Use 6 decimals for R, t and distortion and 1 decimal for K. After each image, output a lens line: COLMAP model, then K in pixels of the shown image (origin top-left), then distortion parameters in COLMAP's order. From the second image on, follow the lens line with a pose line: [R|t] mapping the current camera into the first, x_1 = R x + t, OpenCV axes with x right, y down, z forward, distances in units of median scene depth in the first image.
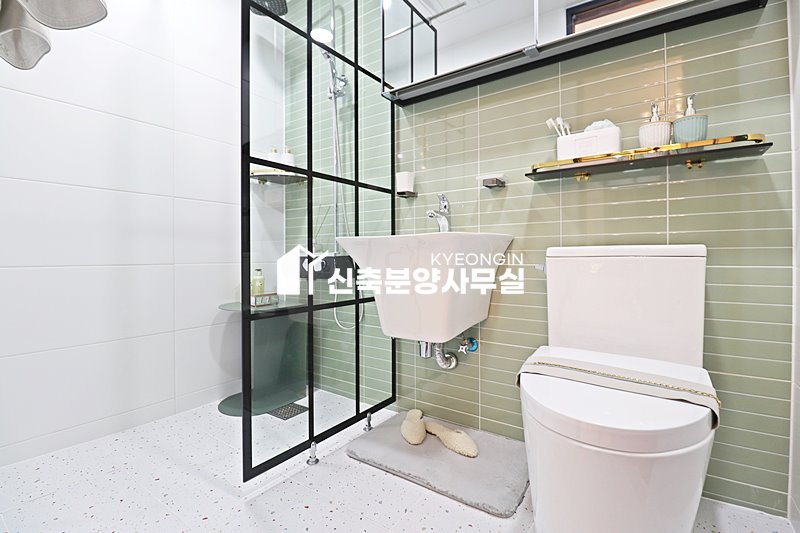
lens RADIAL K [[371.1, 0, 399.0], [0, 371.1, 263.4], [0, 0, 1]] dist [-0.016926, -0.004048]
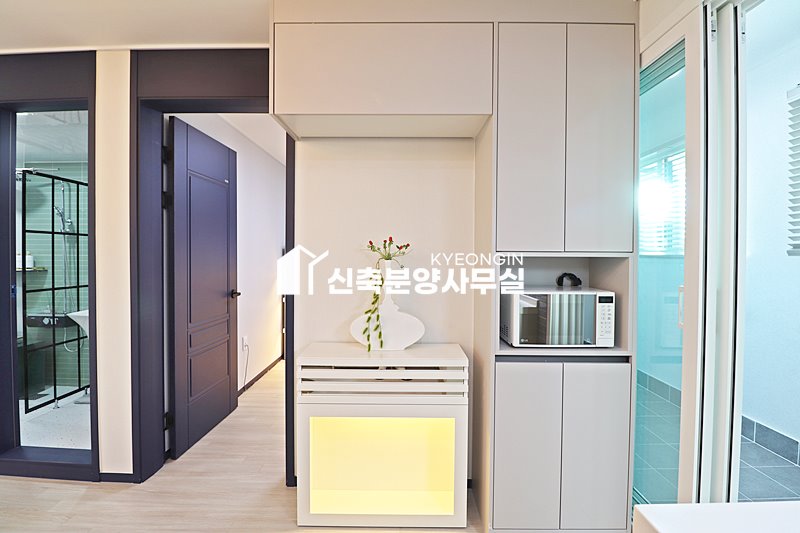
lens RADIAL K [[371.1, 0, 402.1], [0, 371.1, 263.4], [0, 0, 1]] dist [-0.016926, -0.004048]
pose [[0.821888, 0.000265, 0.569649, 0.244588], [-0.002367, 0.999993, 0.002950, -0.376003], [-0.569644, -0.003773, 0.821883, -1.985991]]
